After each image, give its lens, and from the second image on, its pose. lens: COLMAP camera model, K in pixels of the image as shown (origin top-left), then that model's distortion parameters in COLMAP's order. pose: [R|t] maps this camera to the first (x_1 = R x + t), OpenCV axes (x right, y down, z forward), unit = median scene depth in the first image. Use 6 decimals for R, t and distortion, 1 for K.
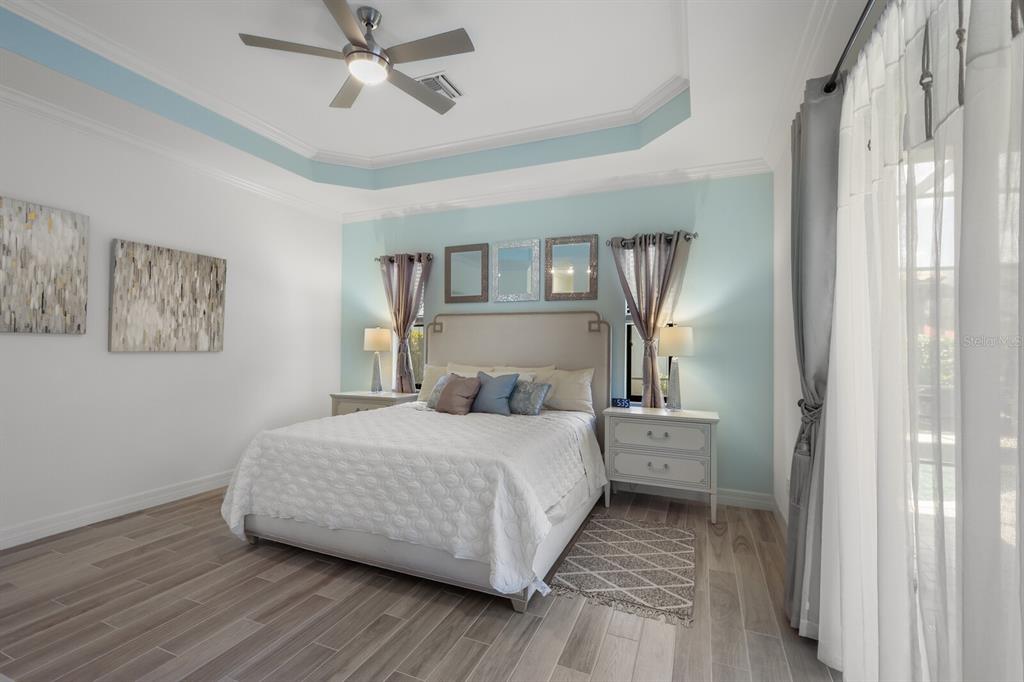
lens RADIAL K [[455.6, 0, 564.5], [0, 455.6, 343.9], [0, 0, 1]] dist [0.000900, 0.000428]
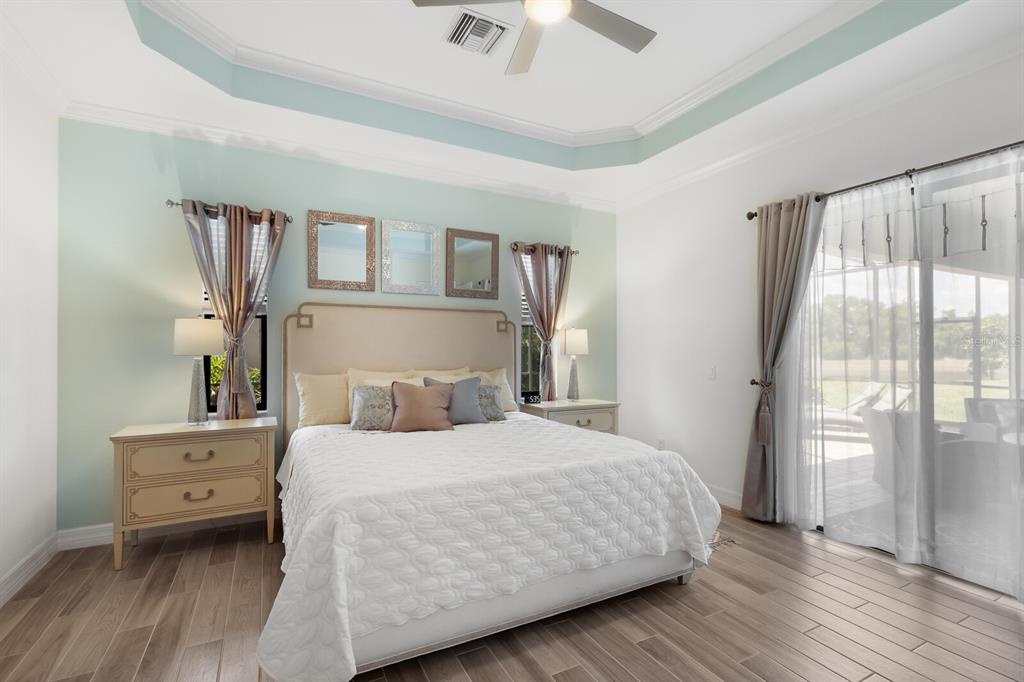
lens RADIAL K [[455.6, 0, 512.5], [0, 455.6, 343.4], [0, 0, 1]] dist [0.000900, 0.000428]
pose [[0.660946, -0.001023, 0.750433, -0.675041], [-0.003535, 0.999984, 0.004476, -0.005731], [-0.750425, -0.005611, 0.660932, 0.318424]]
